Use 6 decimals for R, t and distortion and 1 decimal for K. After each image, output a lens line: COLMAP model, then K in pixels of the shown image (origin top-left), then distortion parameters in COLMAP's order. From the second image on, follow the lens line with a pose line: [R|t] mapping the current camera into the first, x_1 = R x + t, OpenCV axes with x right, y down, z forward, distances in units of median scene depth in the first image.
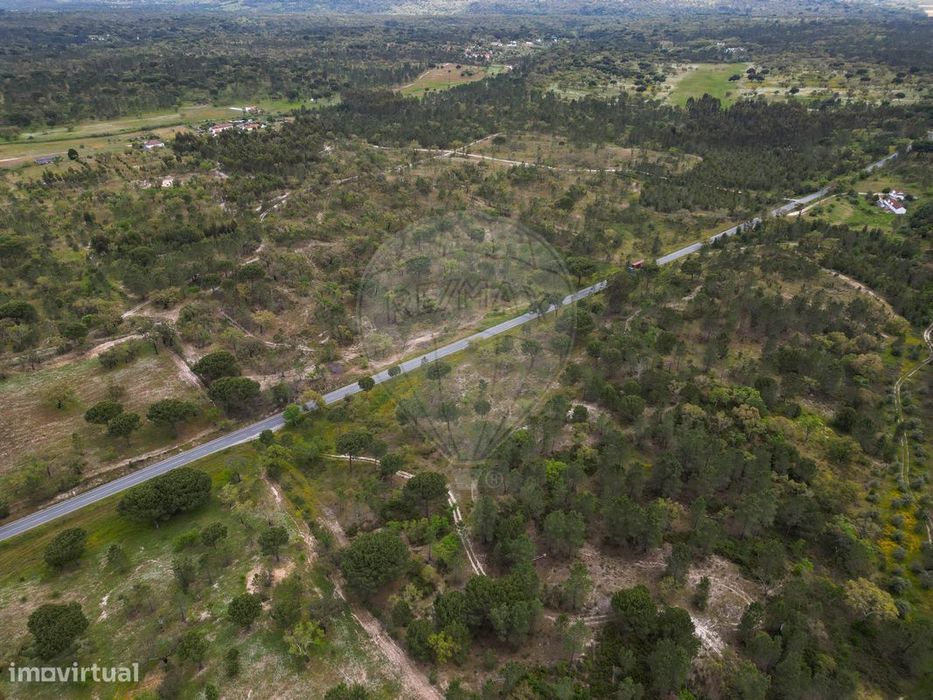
lens RADIAL K [[650.6, 0, 463.6], [0, 650.6, 352.0], [0, 0, 1]] dist [0.080813, -0.074819]
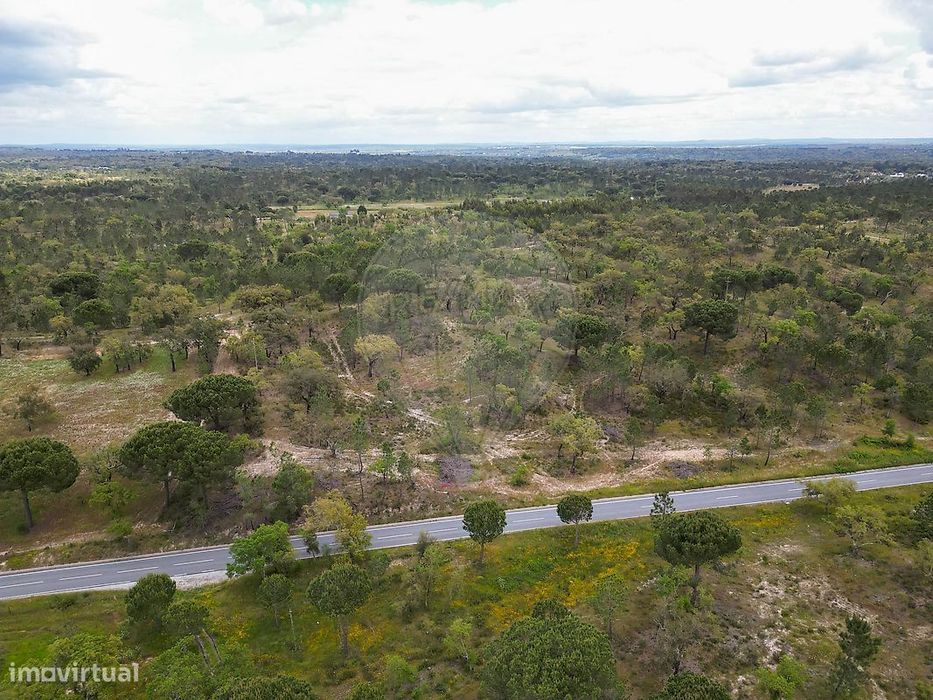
lens RADIAL K [[650.6, 0, 463.6], [0, 650.6, 352.0], [0, 0, 1]] dist [0.080813, -0.074819]
pose [[0.882234, 0.144987, -0.447930, -0.007164], [-0.232142, 0.961671, -0.145945, 0.011386], [0.409601, 0.232741, 0.882076, 0.579725]]
